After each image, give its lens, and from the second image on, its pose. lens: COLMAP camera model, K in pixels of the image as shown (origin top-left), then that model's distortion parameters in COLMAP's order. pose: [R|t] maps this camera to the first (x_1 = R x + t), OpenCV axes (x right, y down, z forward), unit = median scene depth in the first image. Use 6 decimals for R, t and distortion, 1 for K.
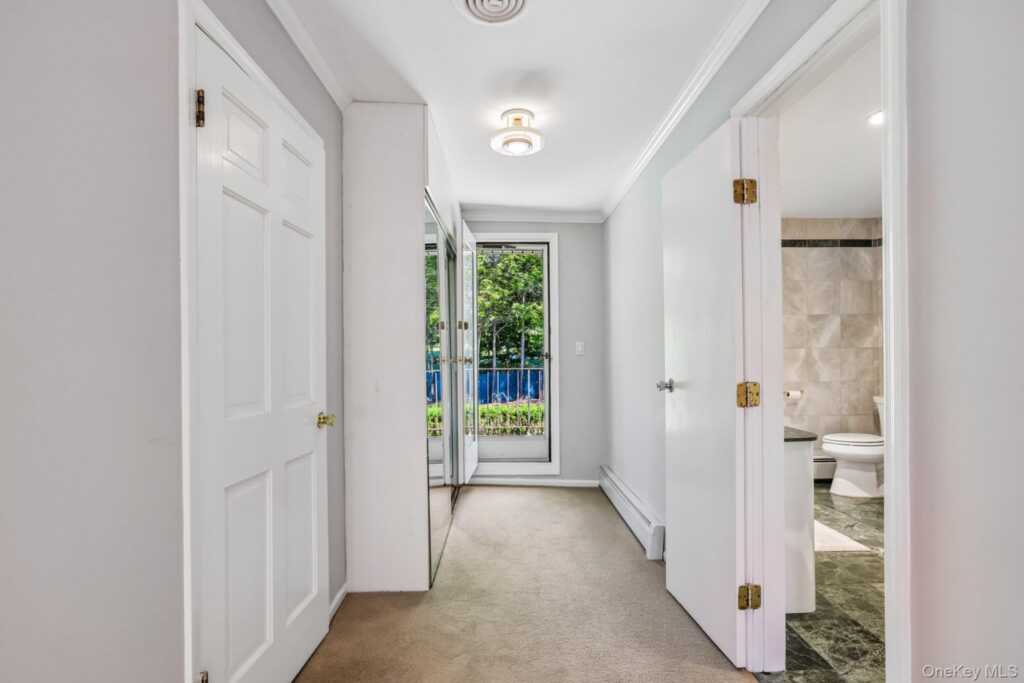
lens RADIAL K [[486.5, 0, 512.9], [0, 486.5, 358.1], [0, 0, 1]] dist [-0.035369, 0.028462]
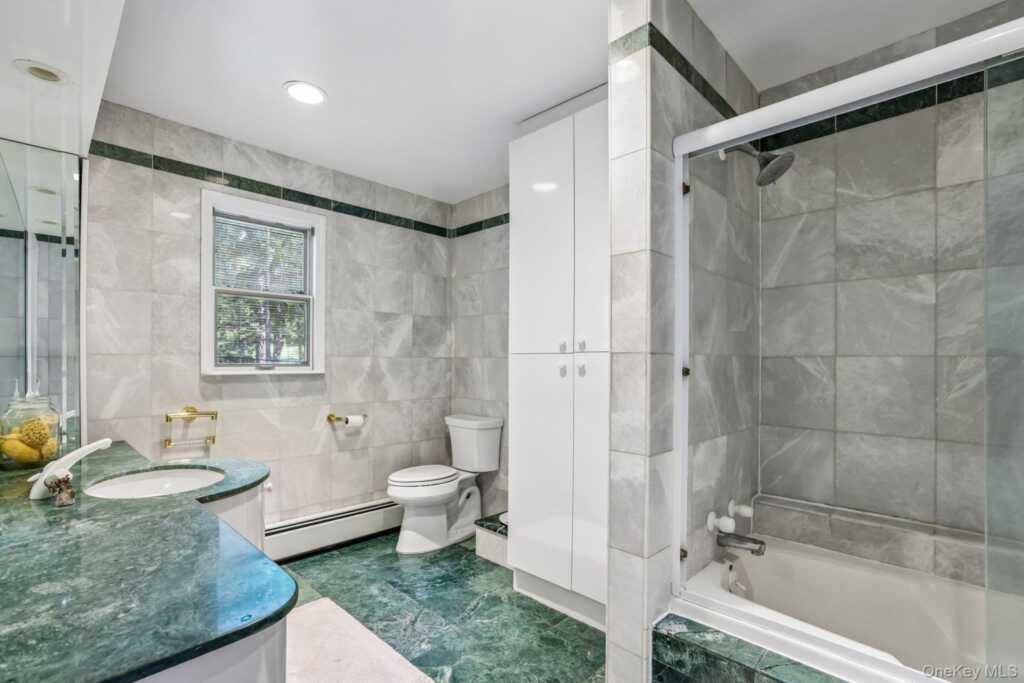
lens RADIAL K [[468.4, 0, 512.0], [0, 468.4, 341.5], [0, 0, 1]] dist [-0.040067, 0.024435]
pose [[0.717197, 0.044473, 0.695450, 0.266402], [-0.006709, 0.998356, -0.056925, -0.004276], [-0.696838, 0.036161, 0.716316, 0.339344]]
